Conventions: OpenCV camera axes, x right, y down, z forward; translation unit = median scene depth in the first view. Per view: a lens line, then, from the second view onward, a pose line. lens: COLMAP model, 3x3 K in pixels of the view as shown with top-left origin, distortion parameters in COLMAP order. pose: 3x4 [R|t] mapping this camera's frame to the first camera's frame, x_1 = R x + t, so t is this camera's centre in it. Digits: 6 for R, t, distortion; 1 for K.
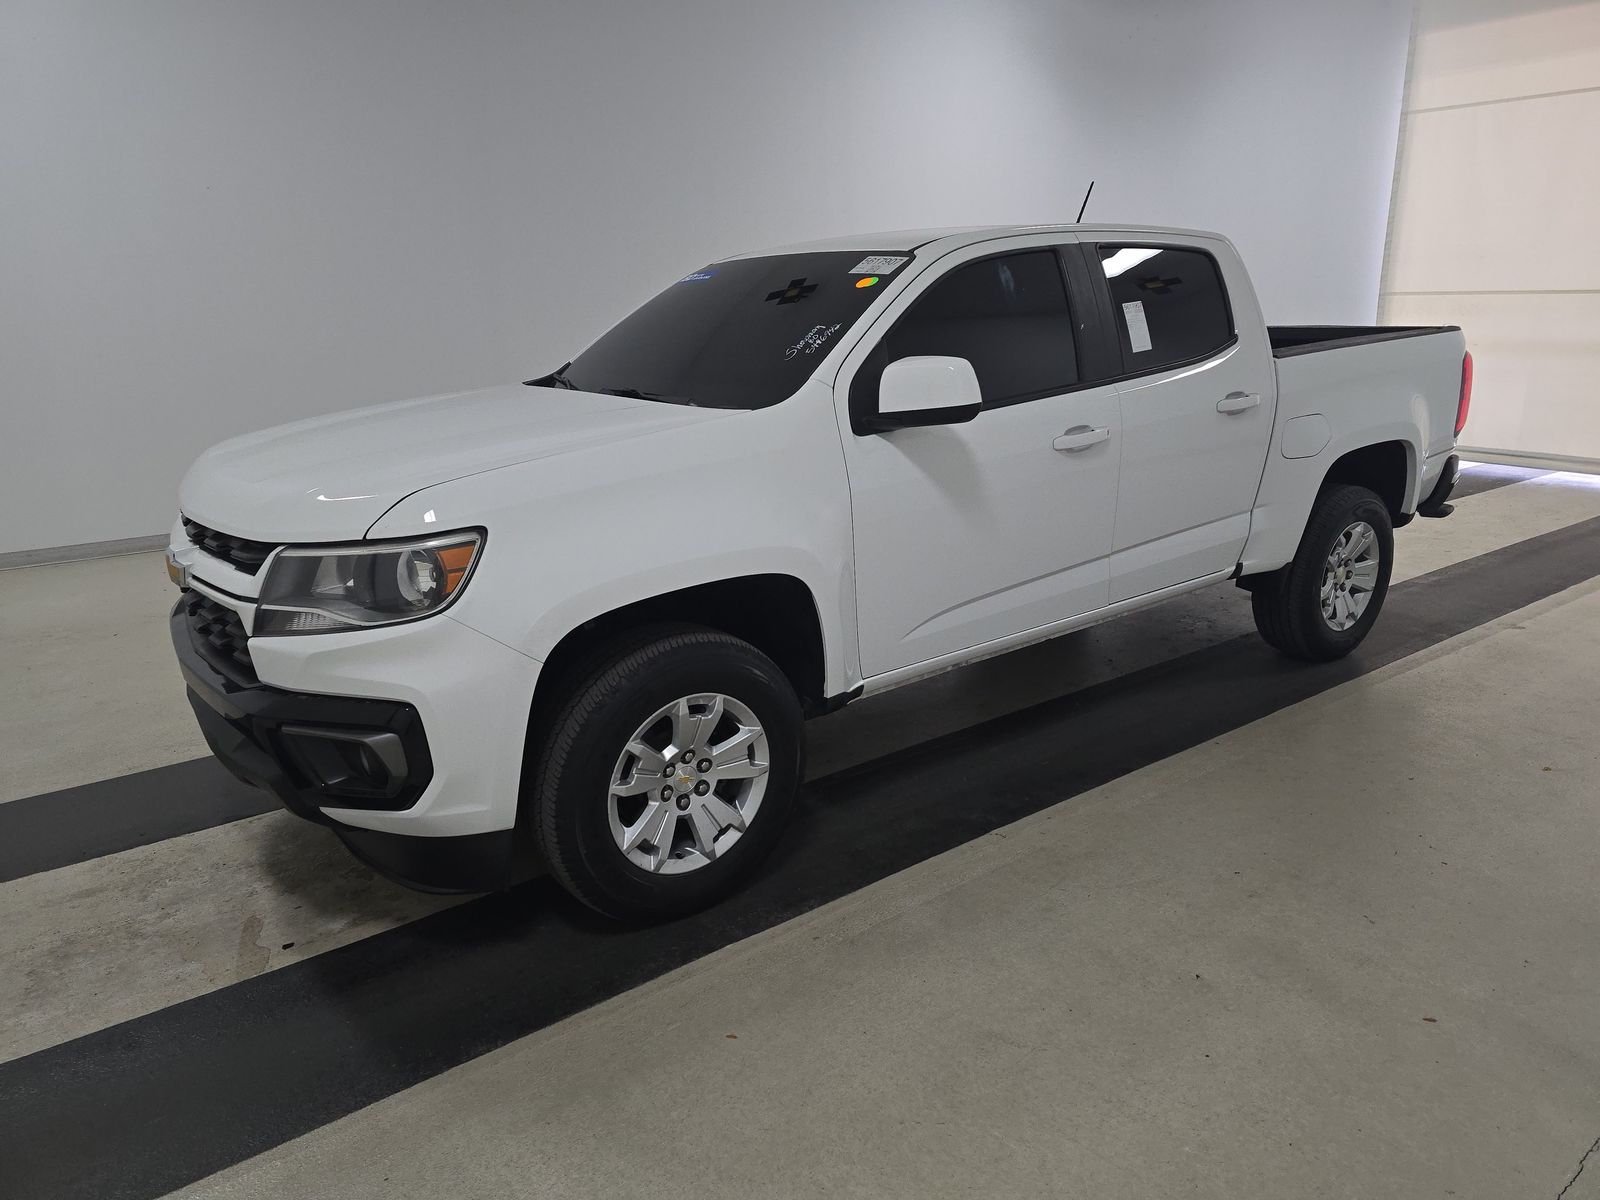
lens RADIAL K [[1071.2, 0, 800.0], [0, 1071.2, 600.0], [0, 0, 1]] dist [0.017447, -0.004004]
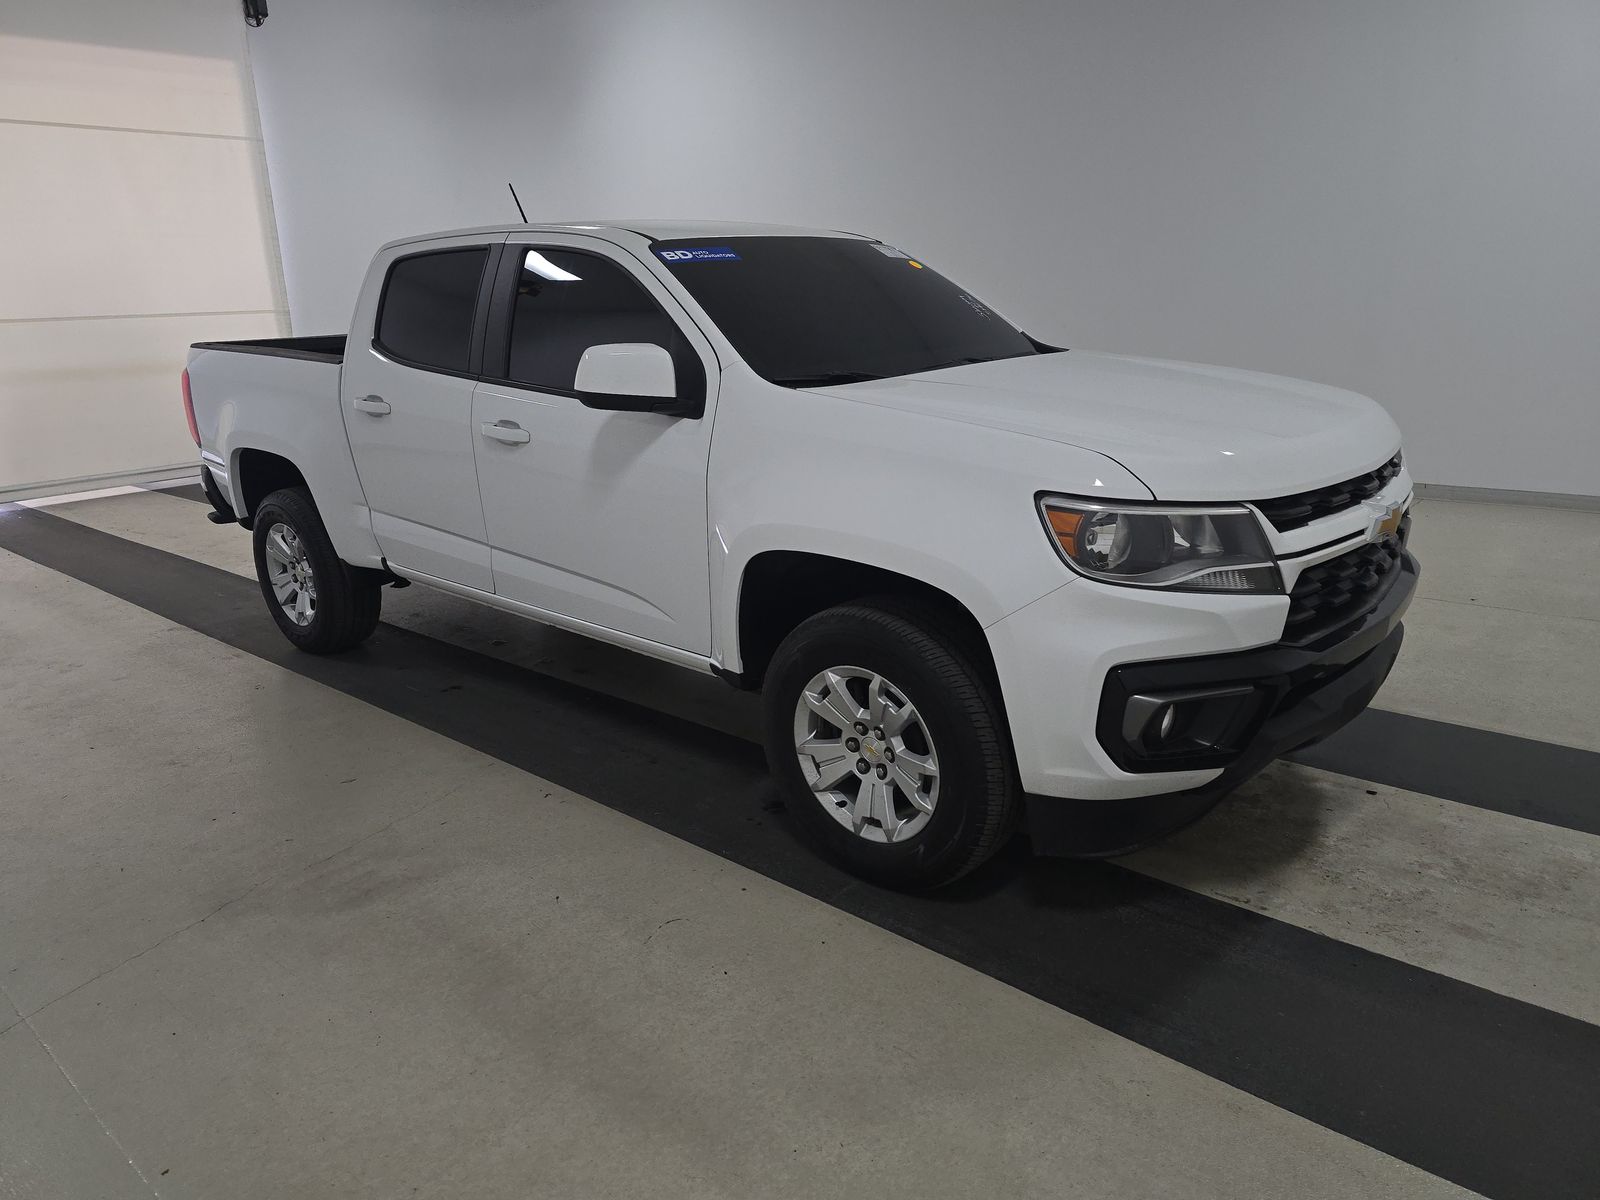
lens RADIAL K [[1062.0, 0, 796.6], [0, 1062.0, 576.9], [0, 0, 1]] dist [0.018787, -0.002706]
pose [[-0.180981, -0.239380, 0.953909, -1.331792], [0.297816, 0.911048, 0.285127, -0.398772], [-0.937311, 0.335692, -0.093591, 1.509140]]
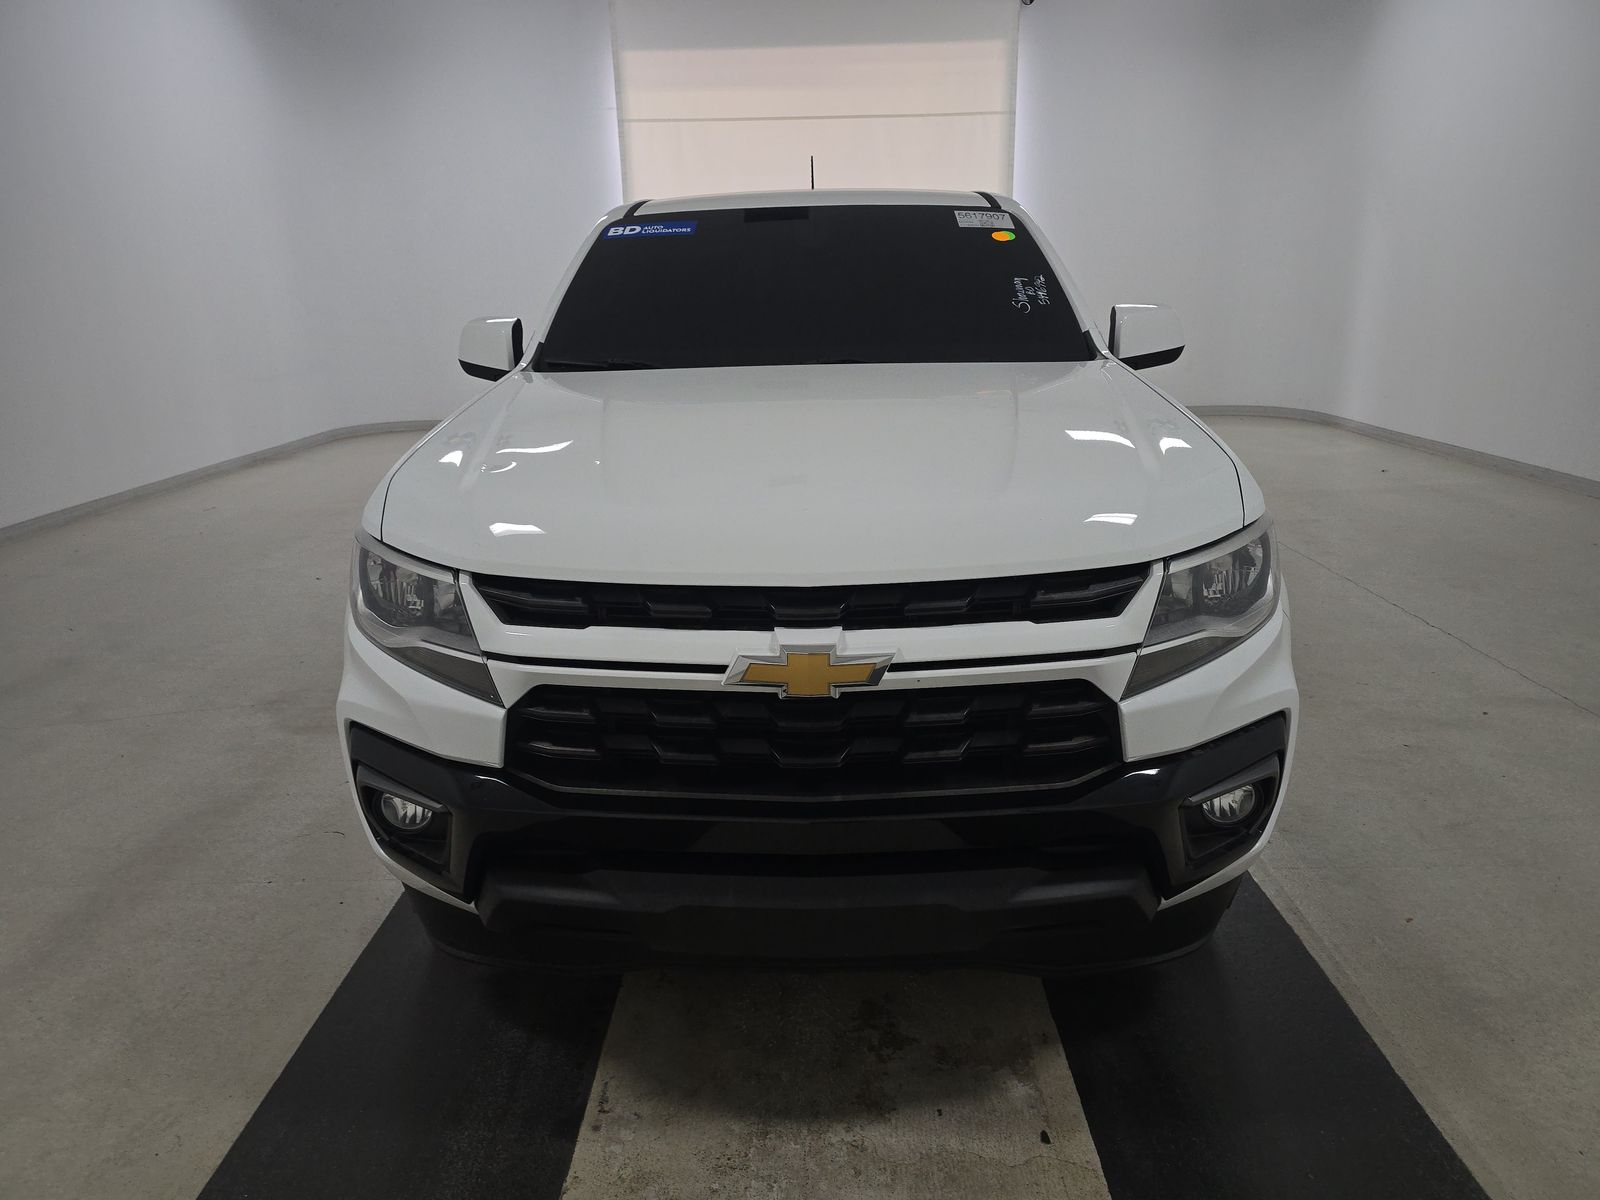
lens RADIAL K [[1071.2, 0, 800.0], [0, 1071.2, 600.0], [0, 0, 1]] dist [0.017447, -0.004004]
pose [[0.627579, -0.226478, 0.744884, -0.950684], [0.226373, 0.968500, 0.103744, -0.125419], [-0.744916, 0.103514, 0.659078, 0.566234]]
